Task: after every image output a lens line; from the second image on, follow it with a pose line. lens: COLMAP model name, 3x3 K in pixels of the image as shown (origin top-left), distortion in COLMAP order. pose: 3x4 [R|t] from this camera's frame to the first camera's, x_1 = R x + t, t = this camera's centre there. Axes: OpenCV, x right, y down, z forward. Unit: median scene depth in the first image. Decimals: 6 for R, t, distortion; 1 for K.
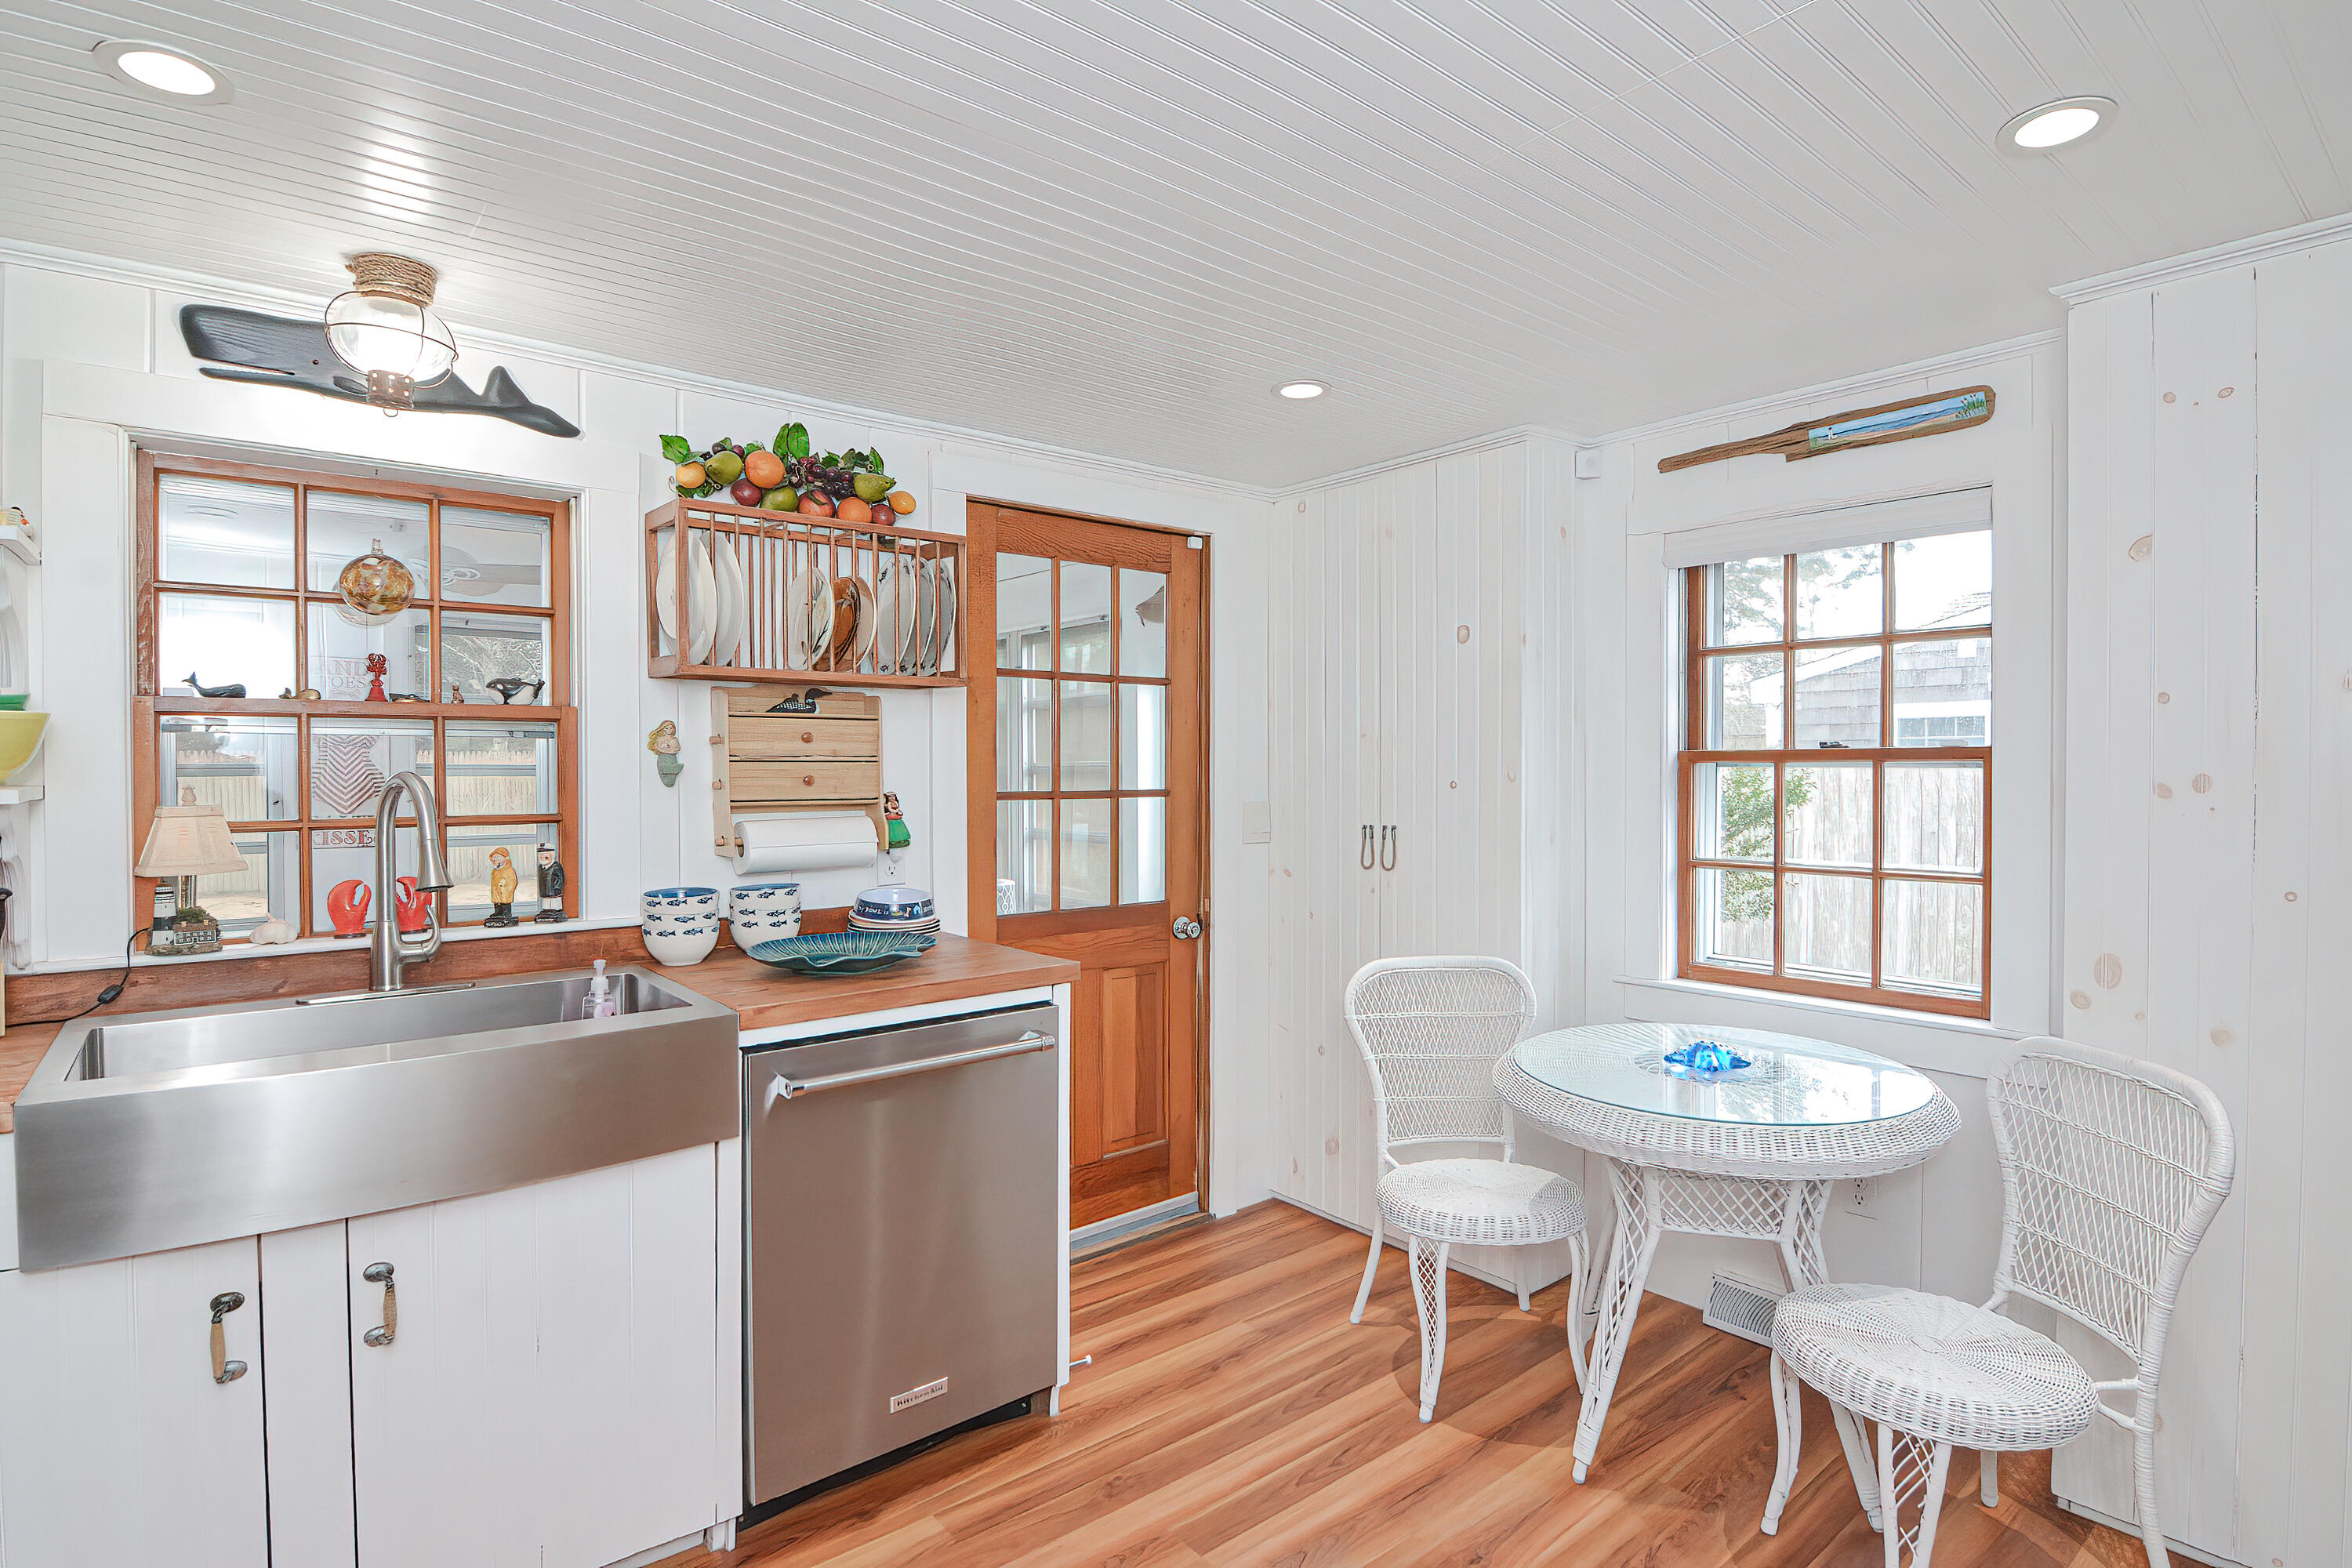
lens RADIAL K [[1173.8, 0, 1210.0], [0, 1173.8, 785.7], [0, 0, 1]] dist [-0.001791, -0.000242]
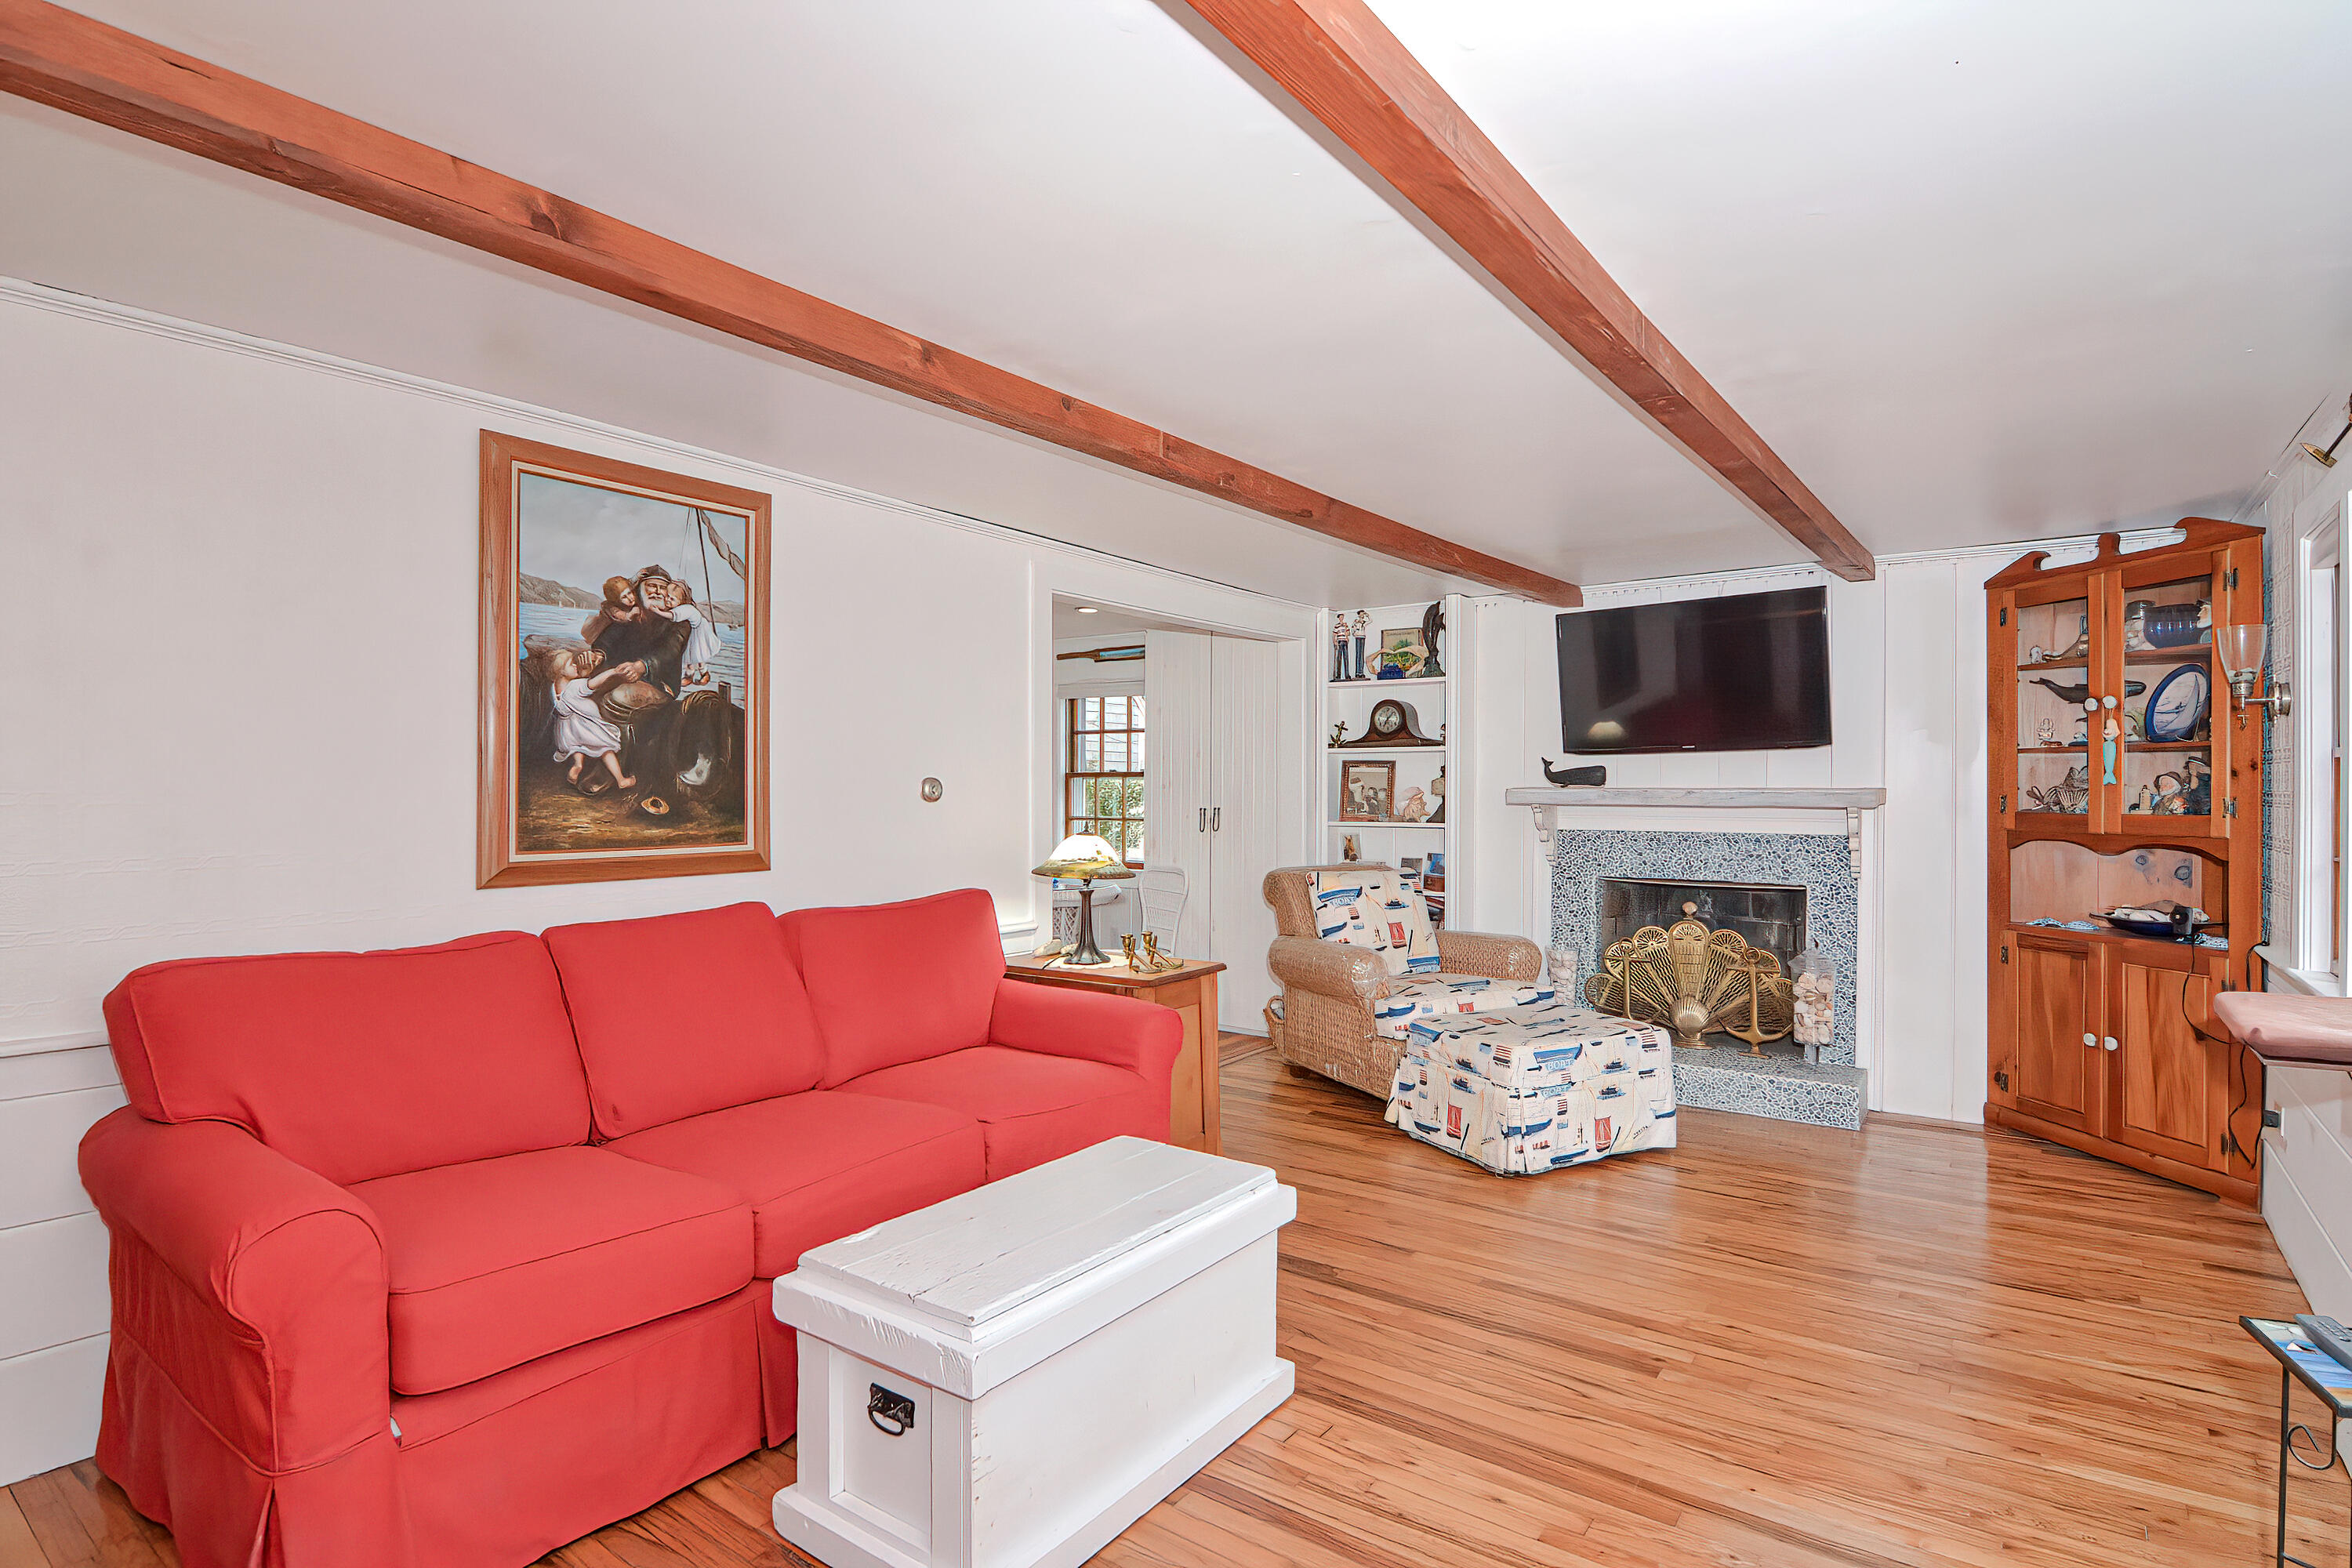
lens RADIAL K [[1173.0, 0, 1176.0], [0, 1173.0, 784.0], [0, 0, 1]] dist [-0.000347, 0.000070]
pose [[0.972635, 0.002239, 0.232328, 0.061699], [0.001797, 0.999851, -0.017161, 0.040393], [-0.232332, 0.017109, 0.972486, -1.597452]]
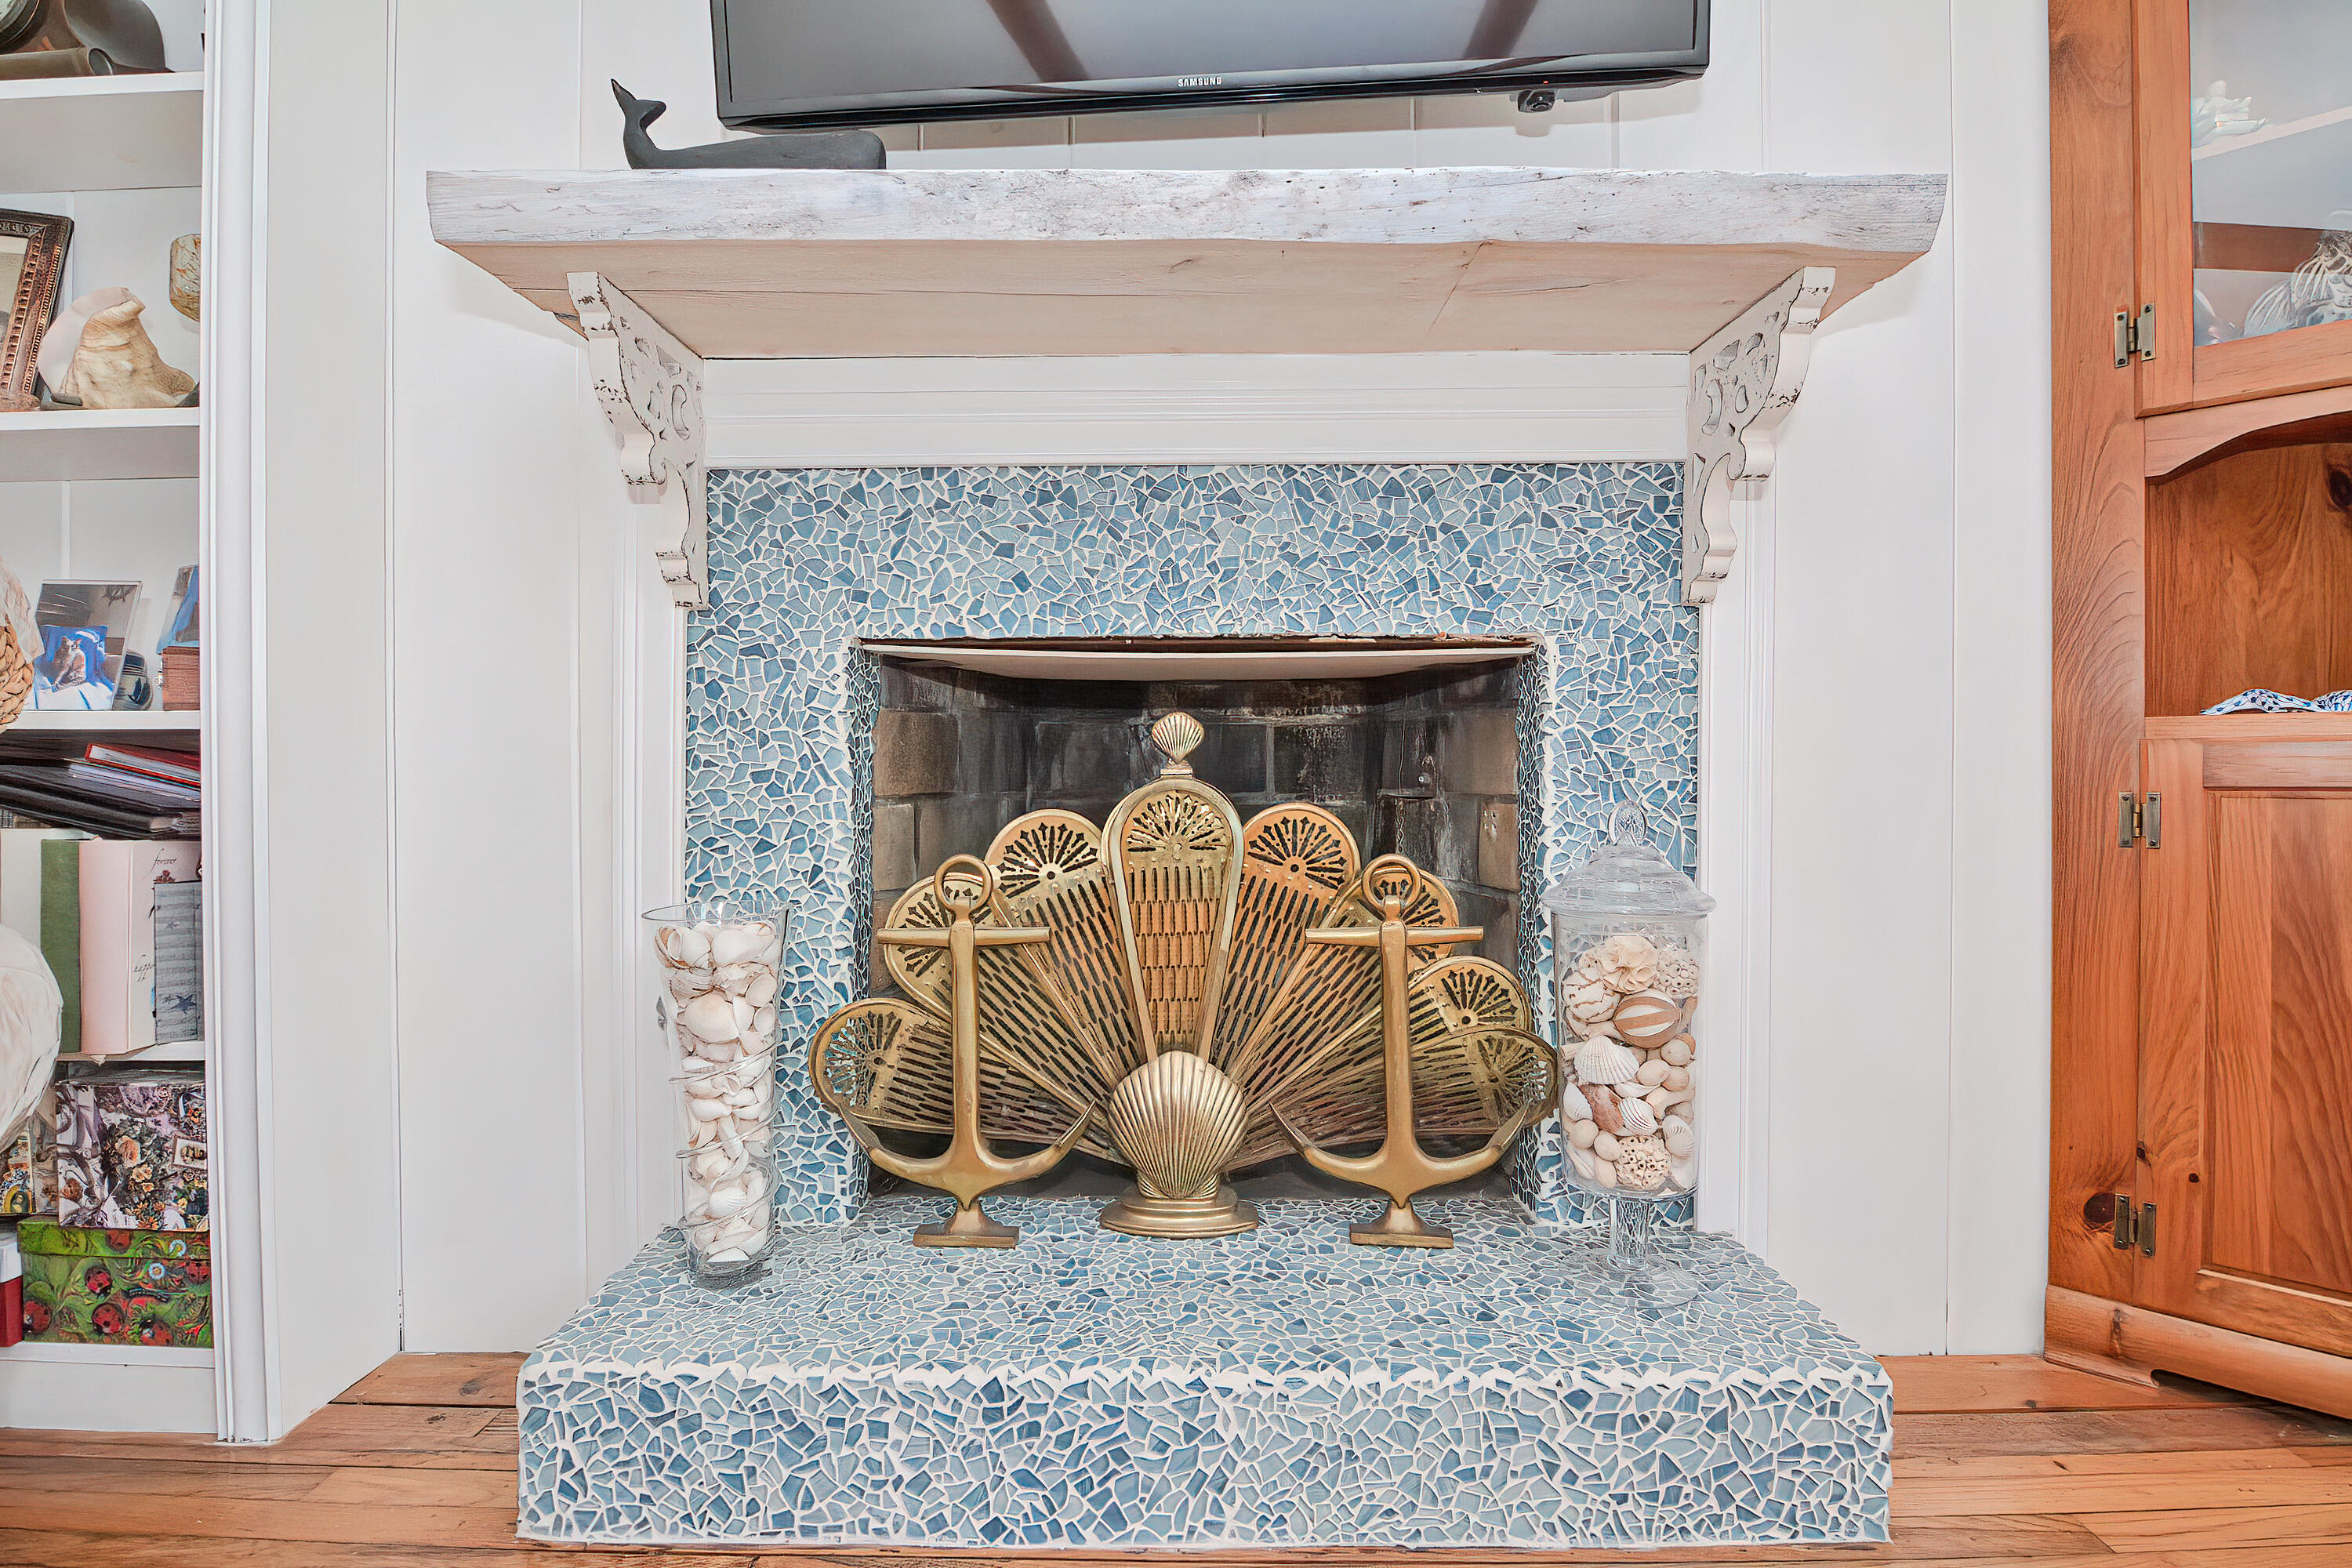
lens RADIAL K [[1237.3, 0, 1176.0], [0, 1237.3, 784.0], [0, 0, 1]] dist [-0.003258, -0.000689]
pose [[0.668448, -0.009244, 0.743702, 0.895326], [0.014799, 0.999890, -0.000872, 0.232468], [-0.743612, 0.011589, 0.668511, -0.315174]]
